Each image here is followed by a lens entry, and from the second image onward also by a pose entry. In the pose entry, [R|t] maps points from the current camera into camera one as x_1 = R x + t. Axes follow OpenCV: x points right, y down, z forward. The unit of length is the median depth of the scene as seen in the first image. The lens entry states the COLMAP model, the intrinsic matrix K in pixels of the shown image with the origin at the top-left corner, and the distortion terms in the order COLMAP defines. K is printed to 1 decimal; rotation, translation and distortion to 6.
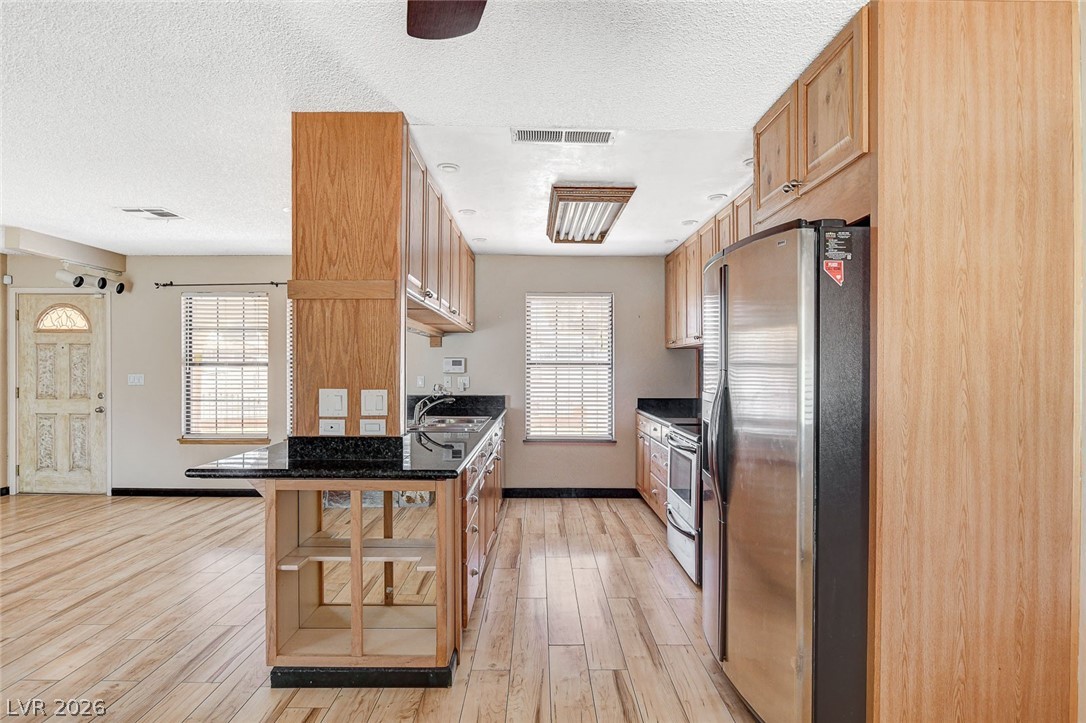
lens RADIAL K [[600.6, 0, 543.2], [0, 600.6, 367.0], [0, 0, 1]] dist [-0.021360, 0.006770]
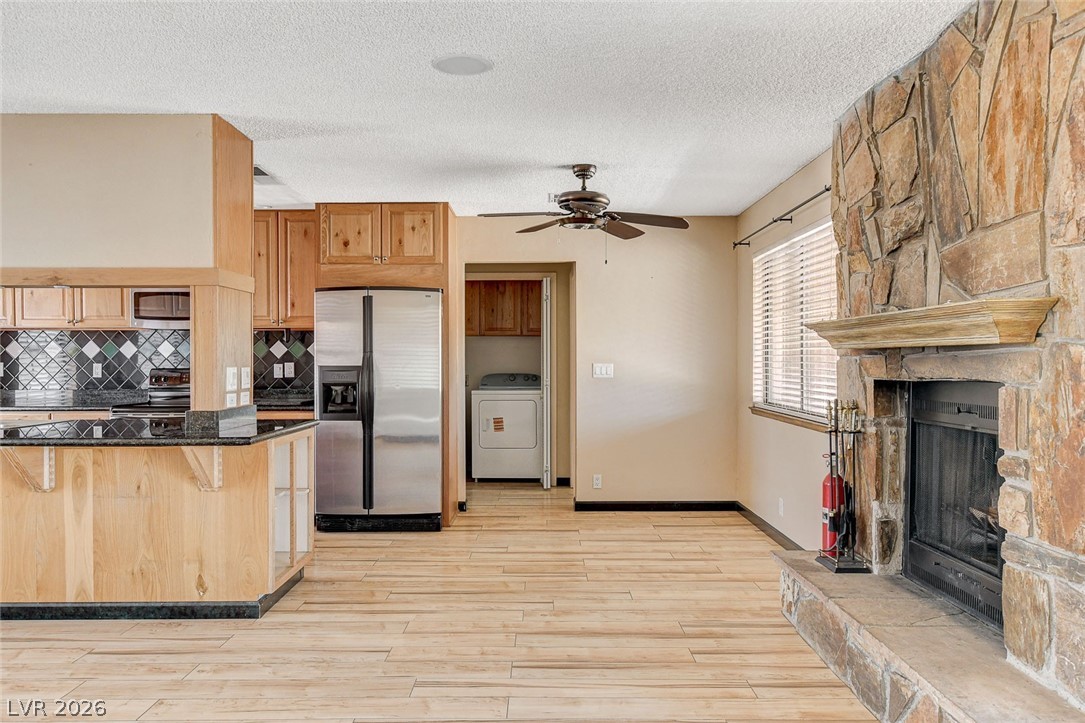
lens RADIAL K [[814.4, 0, 535.9], [0, 814.4, 352.5], [0, 0, 1]] dist [0.016566, -0.013129]
pose [[0.005380, 0.006234, 0.999966, -0.966179], [0.002466, 0.999977, -0.006247, 0.009986], [-0.999982, 0.002499, 0.005365, 0.205444]]
